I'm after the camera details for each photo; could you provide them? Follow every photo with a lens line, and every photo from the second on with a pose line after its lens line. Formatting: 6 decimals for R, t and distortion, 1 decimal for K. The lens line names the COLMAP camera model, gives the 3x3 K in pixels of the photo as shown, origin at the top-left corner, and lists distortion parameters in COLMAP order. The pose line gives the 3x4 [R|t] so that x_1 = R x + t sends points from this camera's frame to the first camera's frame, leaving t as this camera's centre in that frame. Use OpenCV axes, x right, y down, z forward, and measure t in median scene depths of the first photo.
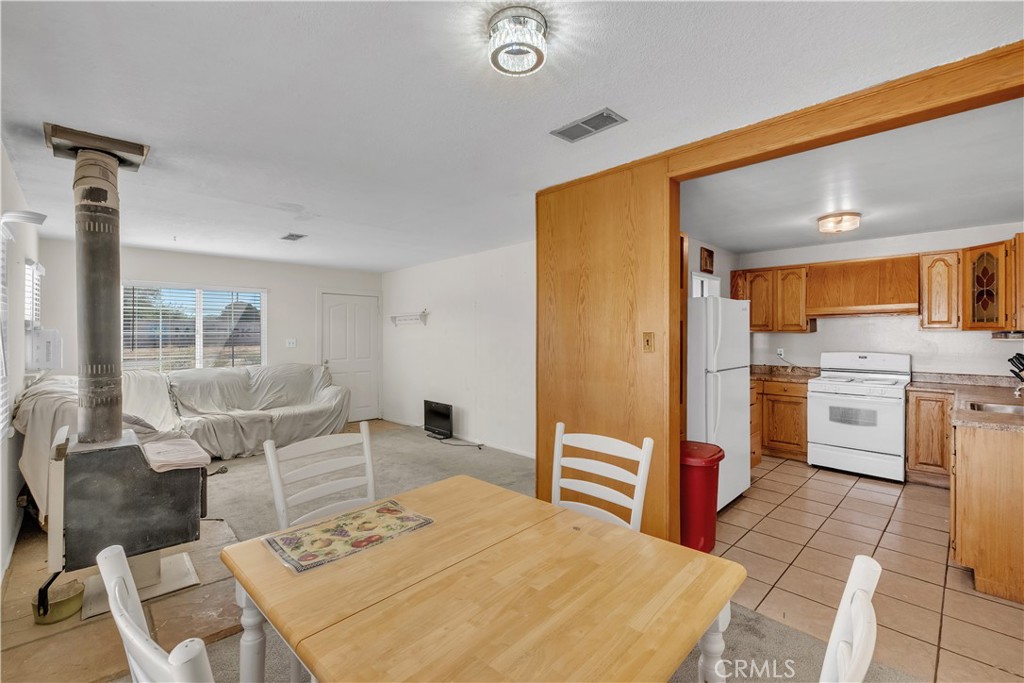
lens RADIAL K [[442.3, 0, 512.0], [0, 442.3, 341.5], [0, 0, 1]] dist [0.001431, -0.000113]
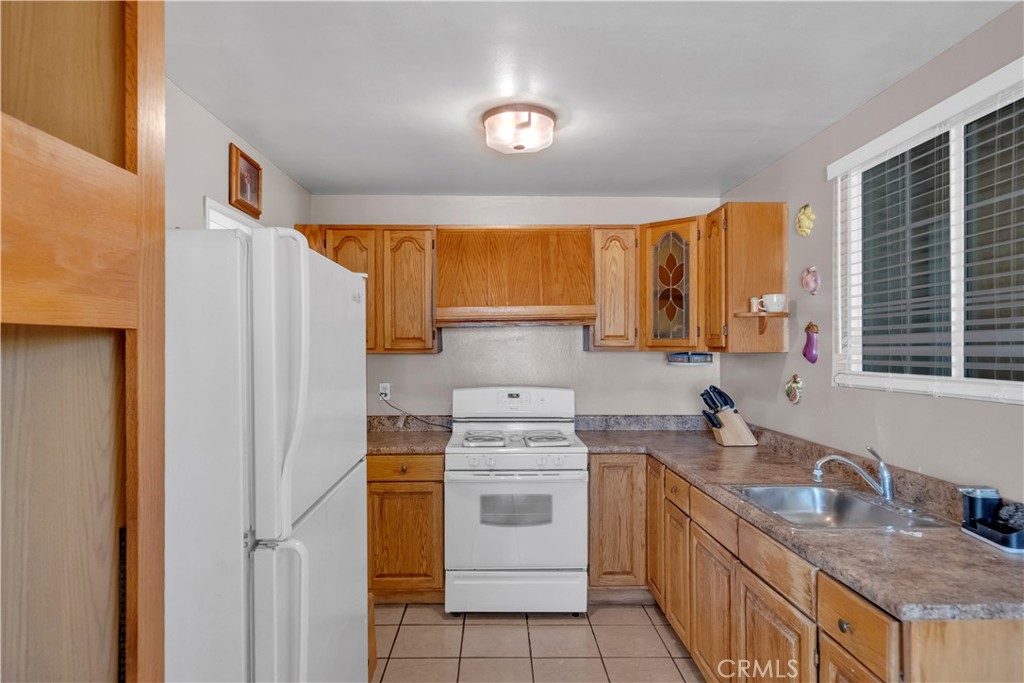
lens RADIAL K [[606.3, 0, 512.0], [0, 606.3, 341.5], [0, 0, 1]] dist [-0.005308, -0.000428]
pose [[0.672656, 0.002943, 0.739950, 0.220205], [0.013519, 0.999776, -0.016266, -0.024760], [-0.739832, 0.020945, 0.672466, 0.508644]]
